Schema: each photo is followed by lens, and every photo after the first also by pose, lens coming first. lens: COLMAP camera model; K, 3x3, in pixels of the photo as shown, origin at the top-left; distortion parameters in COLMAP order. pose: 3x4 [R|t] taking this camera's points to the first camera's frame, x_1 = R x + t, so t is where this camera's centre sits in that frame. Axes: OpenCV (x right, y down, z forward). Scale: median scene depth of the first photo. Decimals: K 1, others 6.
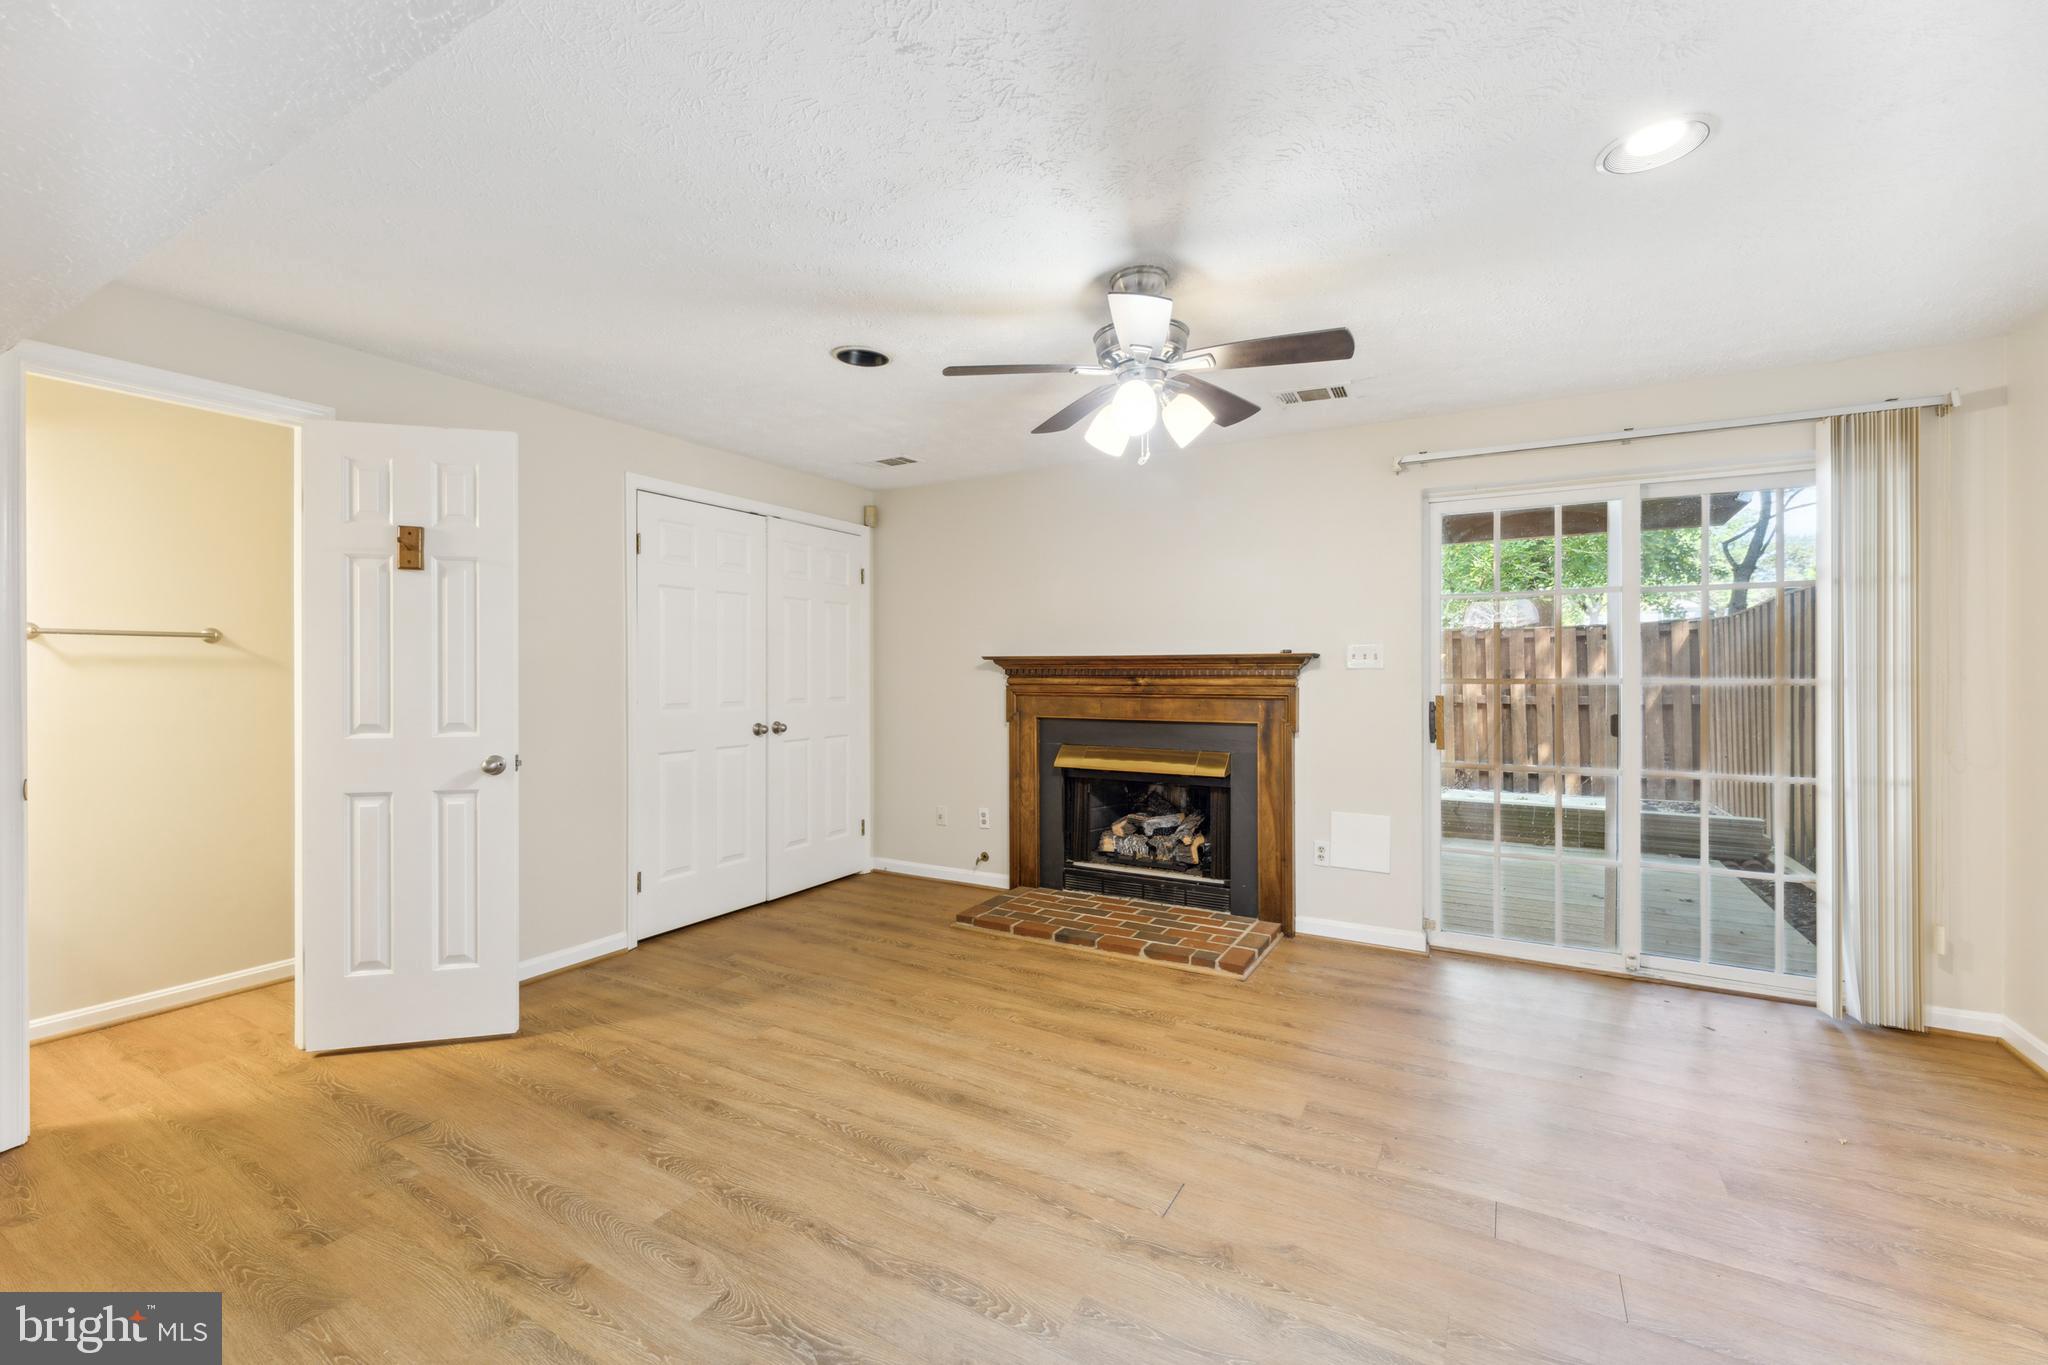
lens RADIAL K [[851.1, 0, 1024.7], [0, 851.1, 677.8], [0, 0, 1]] dist [-0.002050, -0.000368]
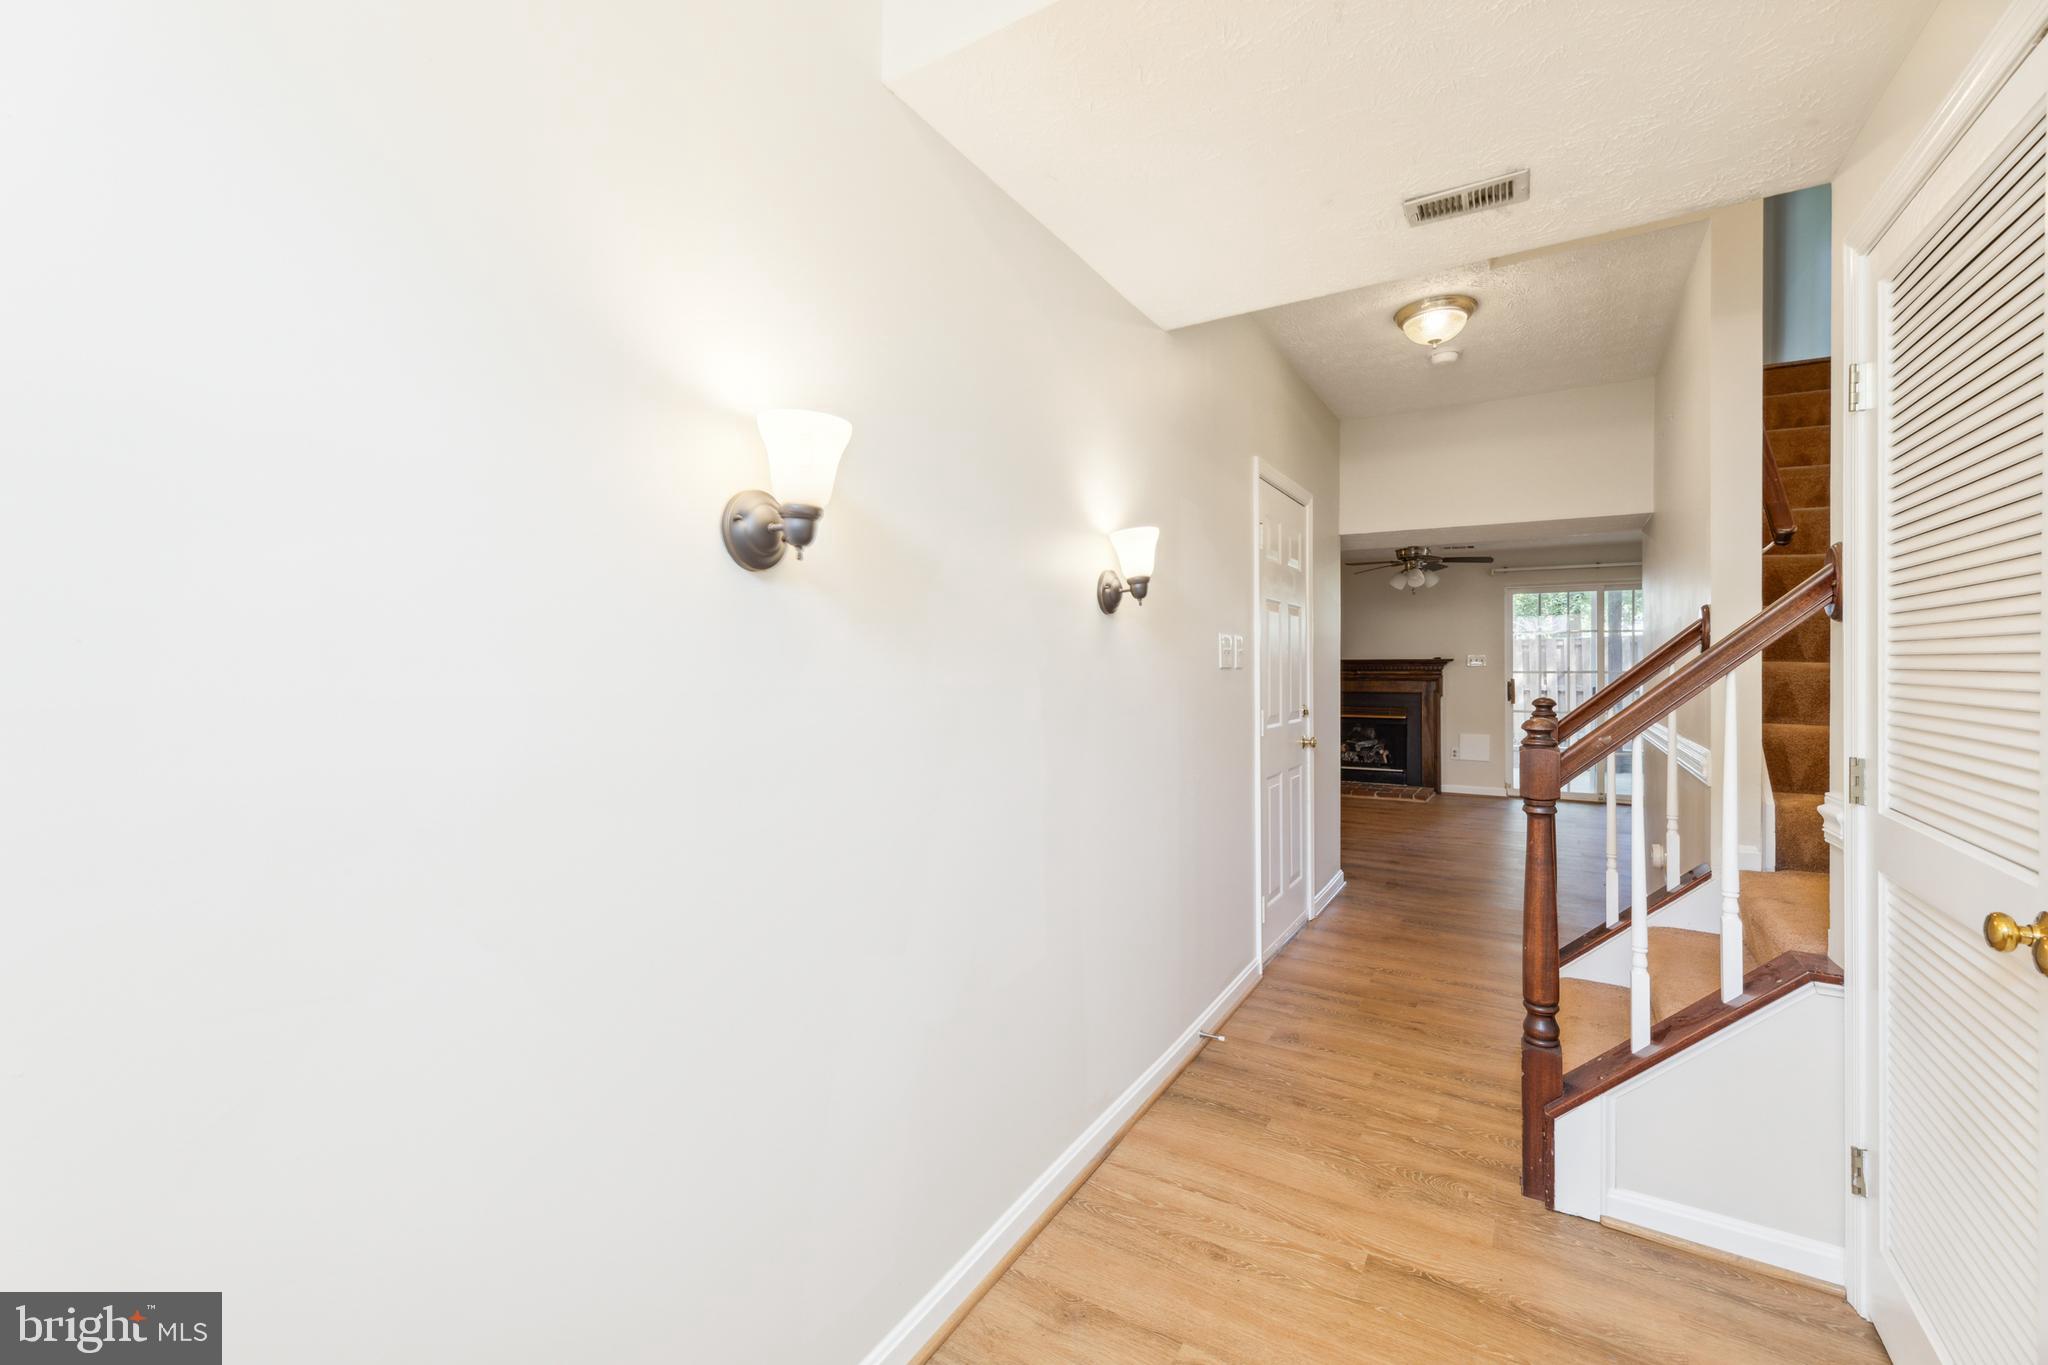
lens RADIAL K [[851.1, 0, 1014.9], [0, 851.1, 673.7], [0, 0, 1]] dist [-0.002050, -0.000368]
pose [[0.998821, -0.001758, -0.048509, -0.728838], [0.001948, 0.999991, 0.003872, -0.001309], [0.048501, -0.003962, 0.998815, -1.318887]]
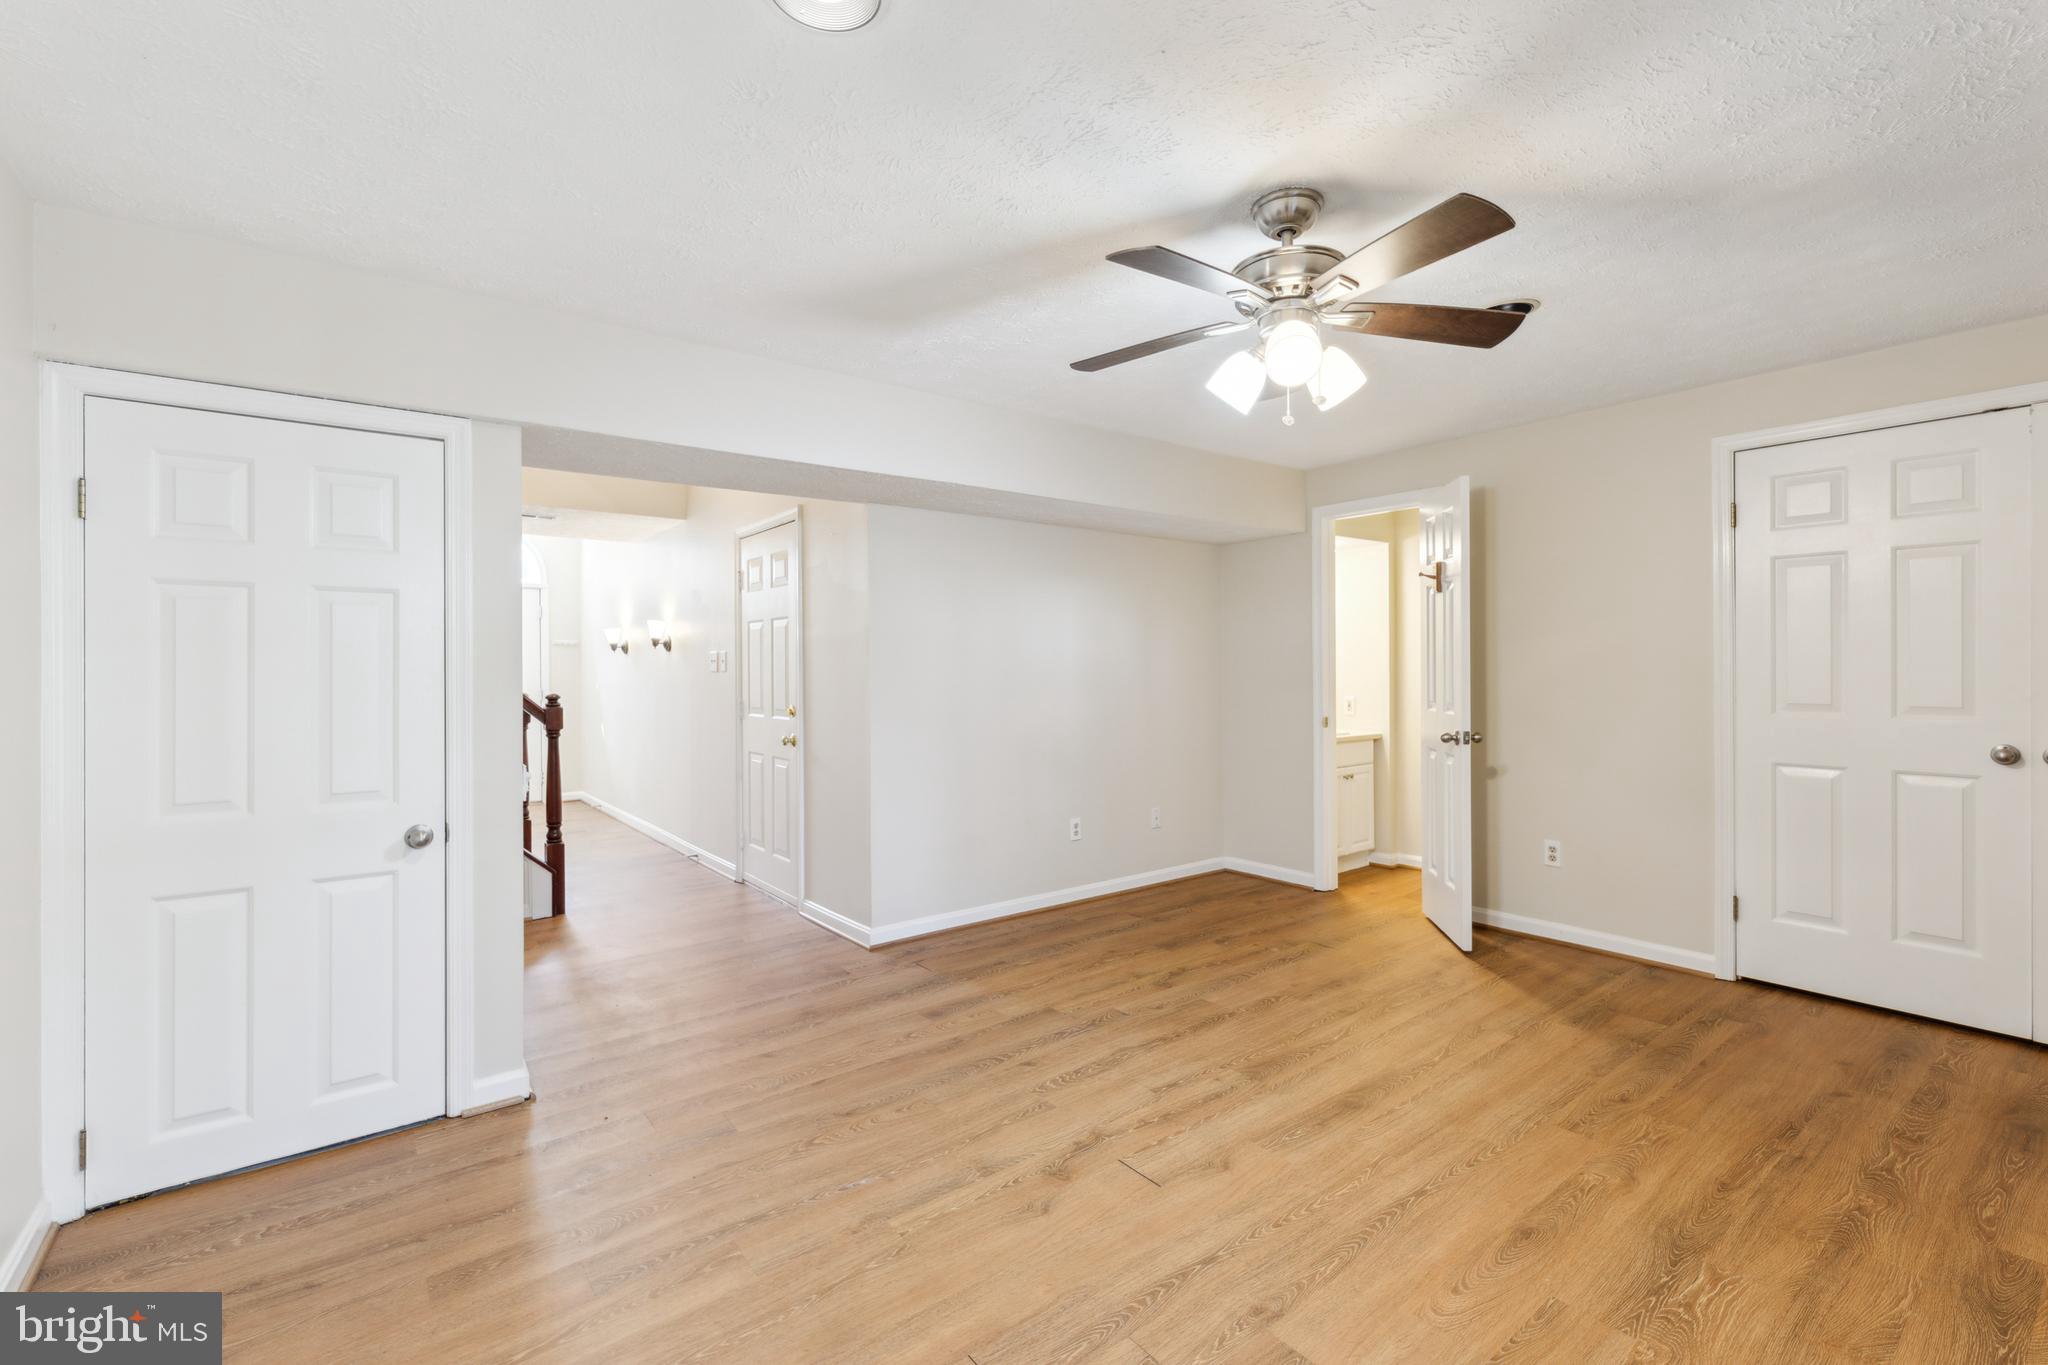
lens RADIAL K [[894.8, 0, 1018.2], [0, 894.8, 667.7], [0, 0, 1]] dist [0.001319, 0.000132]
pose [[-0.396302, 0.008063, -0.918085, 0.723356], [0.002308, 0.999967, 0.007786, -0.012037], [0.918117, 0.000966, -0.396308, 0.754081]]
